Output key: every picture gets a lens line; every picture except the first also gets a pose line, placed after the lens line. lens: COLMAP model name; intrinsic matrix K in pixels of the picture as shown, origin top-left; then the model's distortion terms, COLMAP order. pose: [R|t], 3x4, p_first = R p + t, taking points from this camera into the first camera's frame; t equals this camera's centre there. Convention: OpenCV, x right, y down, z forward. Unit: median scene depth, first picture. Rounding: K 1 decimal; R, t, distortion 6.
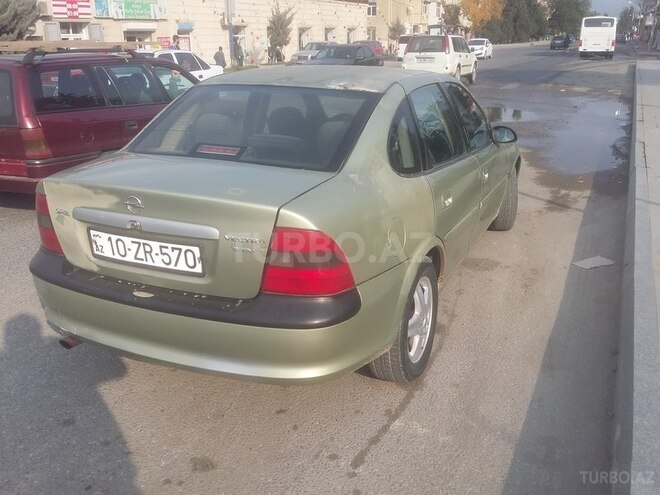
lens RADIAL K [[590.5, 0, 330.2], [0, 590.5, 247.4], [0, 0, 1]] dist [0.037796, -0.007157]
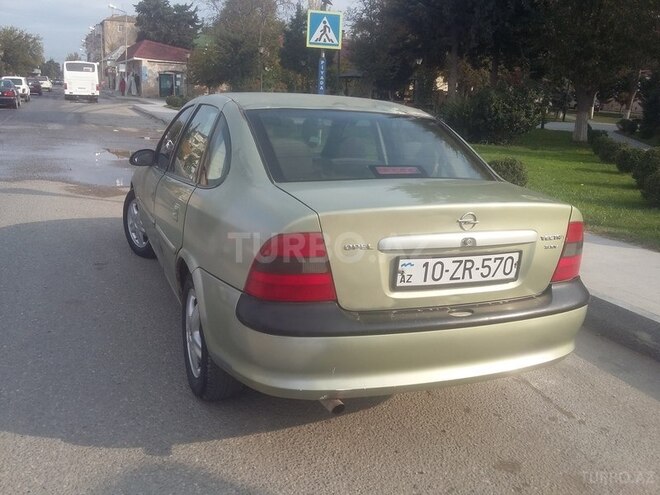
lens RADIAL K [[590.5, 0, 329.8], [0, 590.5, 248.4], [0, 0, 1]] dist [0.037796, -0.007157]
pose [[0.696002, -0.141261, 0.704007, -1.146105], [0.186451, 0.982381, 0.012787, -0.080068], [-0.693410, 0.122363, 0.710077, 0.451728]]
